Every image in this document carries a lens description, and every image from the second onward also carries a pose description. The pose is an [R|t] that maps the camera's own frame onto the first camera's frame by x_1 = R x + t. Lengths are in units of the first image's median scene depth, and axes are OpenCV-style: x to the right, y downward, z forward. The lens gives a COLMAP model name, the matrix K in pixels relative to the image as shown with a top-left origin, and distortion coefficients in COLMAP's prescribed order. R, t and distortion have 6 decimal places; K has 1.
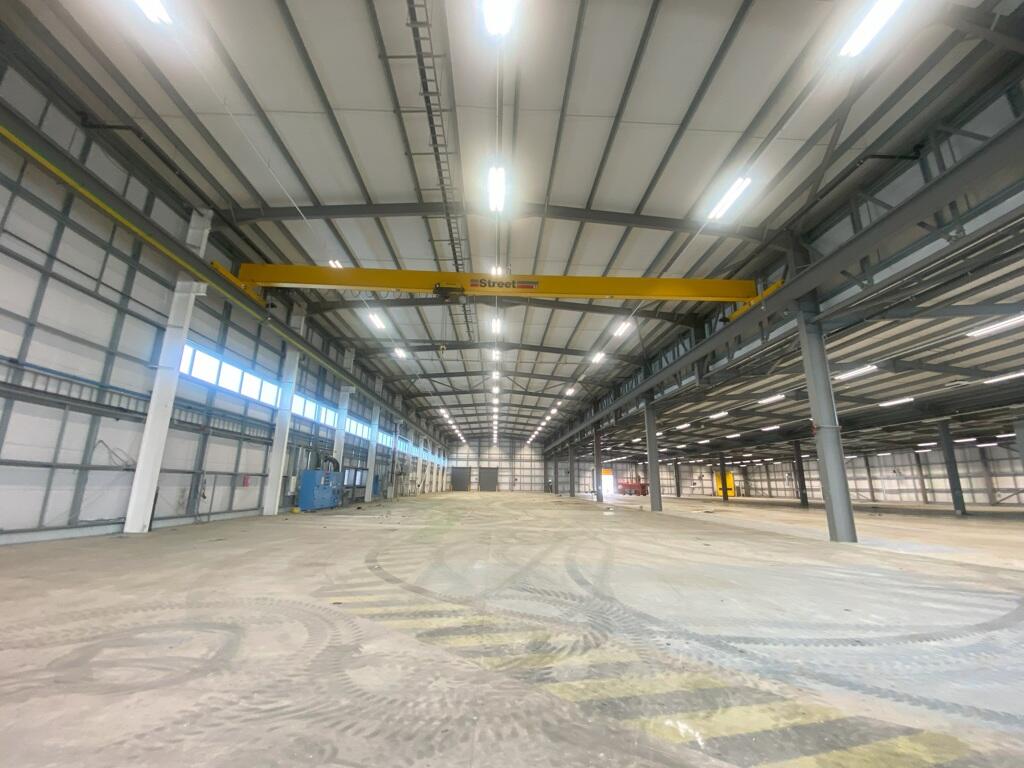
lens RADIAL K [[419.5, 0, 508.9], [0, 419.5, 390.7], [0, 0, 1]] dist [0.000369, -0.010118]
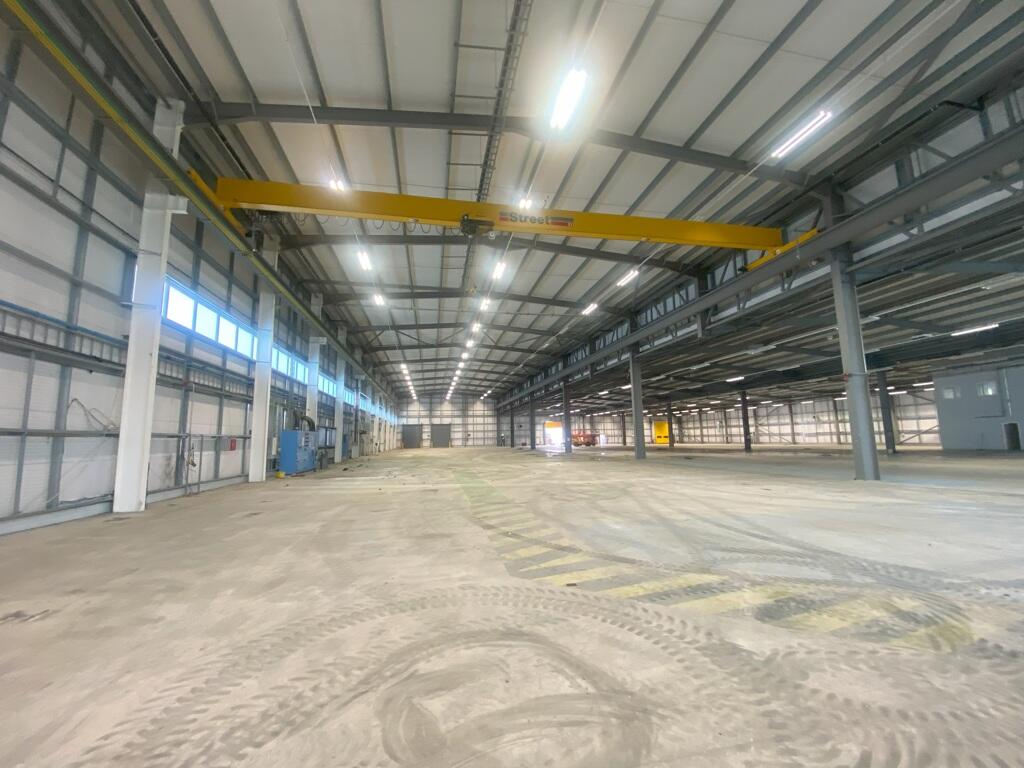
lens RADIAL K [[419.5, 0, 510.9], [0, 419.5, 391.0], [0, 0, 1]] dist [0.000369, -0.010118]
pose [[0.987764, -0.015160, 0.155220, -0.195670], [-0.001379, 0.994376, 0.105897, 0.014769], [-0.155953, -0.104816, 0.982188, 0.079600]]
